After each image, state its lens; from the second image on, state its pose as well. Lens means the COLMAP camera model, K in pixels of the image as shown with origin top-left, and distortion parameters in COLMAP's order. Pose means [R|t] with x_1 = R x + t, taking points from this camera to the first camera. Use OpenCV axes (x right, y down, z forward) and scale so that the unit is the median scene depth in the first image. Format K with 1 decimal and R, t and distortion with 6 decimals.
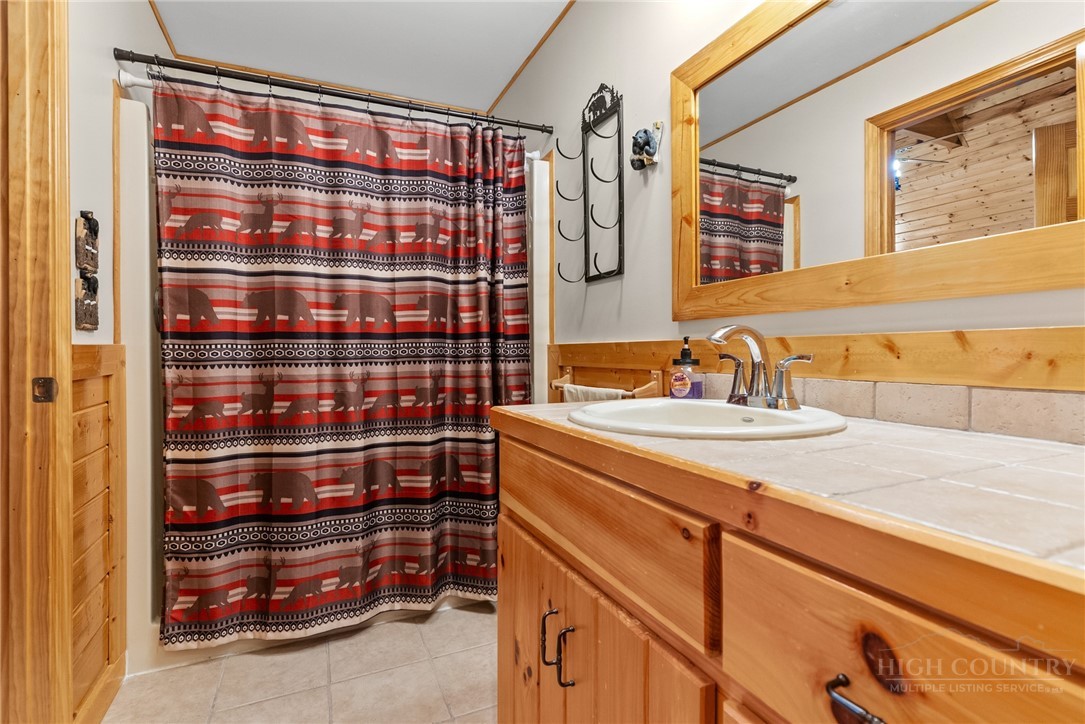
lens RADIAL K [[520.5, 0, 544.3], [0, 520.5, 351.3], [0, 0, 1]] dist [0.001903, -0.000208]
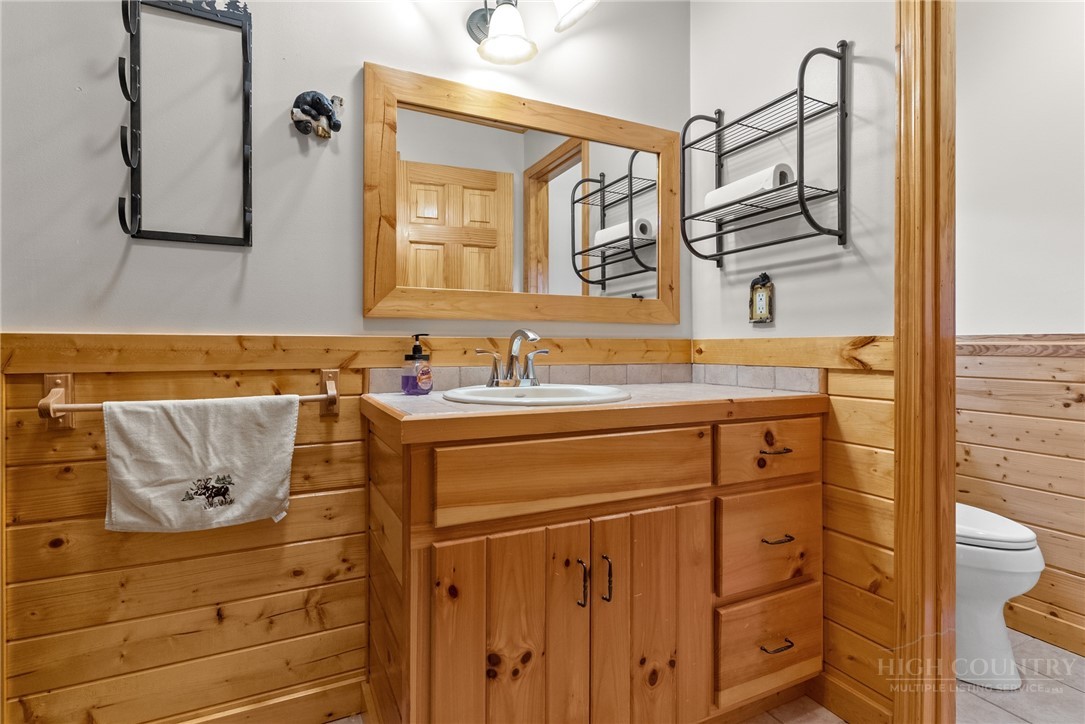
lens RADIAL K [[520.5, 0, 544.3], [0, 520.5, 351.3], [0, 0, 1]] dist [0.001903, -0.000208]
pose [[-0.024593, 0.001242, 0.999697, -0.813419], [-0.000554, 0.999999, -0.001256, 0.008962], [-0.999697, -0.000585, -0.024593, 0.762842]]
